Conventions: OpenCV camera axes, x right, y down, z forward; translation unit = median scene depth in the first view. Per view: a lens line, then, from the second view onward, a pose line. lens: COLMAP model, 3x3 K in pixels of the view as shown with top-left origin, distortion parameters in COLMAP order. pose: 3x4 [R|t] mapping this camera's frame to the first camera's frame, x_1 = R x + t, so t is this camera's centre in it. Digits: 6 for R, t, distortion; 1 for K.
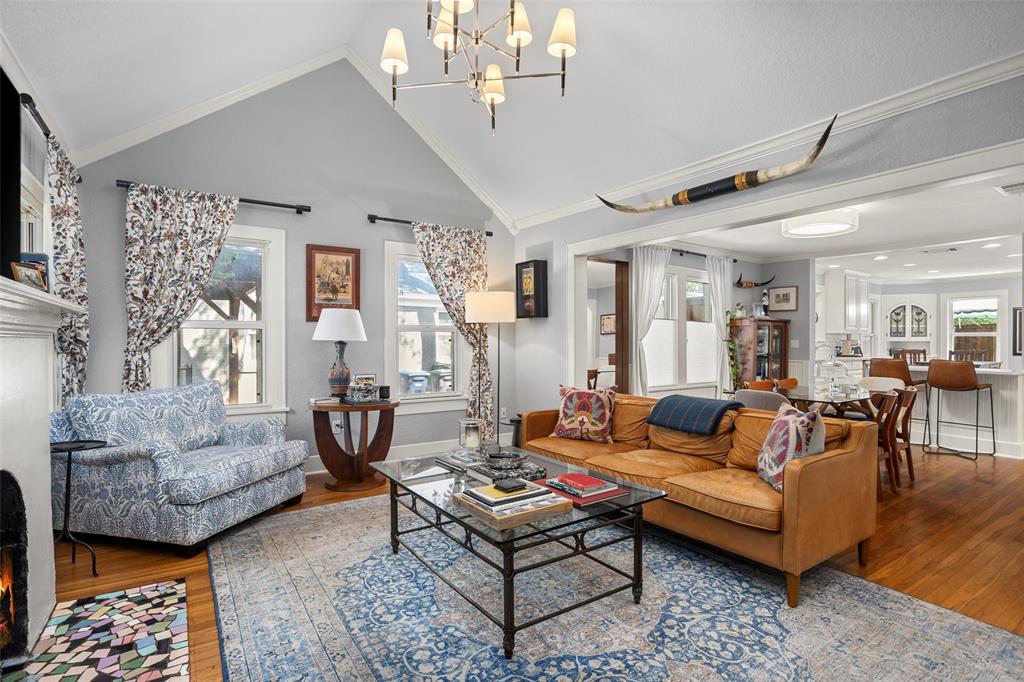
lens RADIAL K [[504.9, 0, 513.1], [0, 504.9, 339.2], [0, 0, 1]] dist [-0.048790, 0.023355]
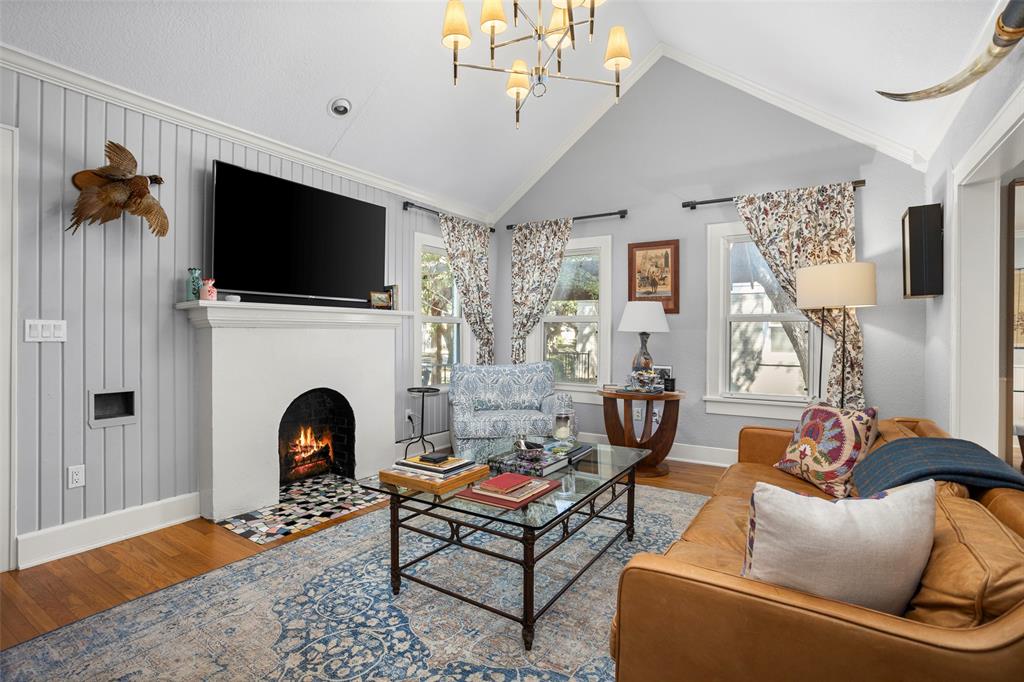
lens RADIAL K [[504.9, 0, 516.9], [0, 504.9, 336.6], [0, 0, 1]] dist [-0.048790, 0.023355]
pose [[0.381055, 0.008794, -0.924511, 0.550770], [-0.002057, 0.999960, 0.008664, 0.004934], [0.924550, -0.001400, 0.381058, 0.370801]]
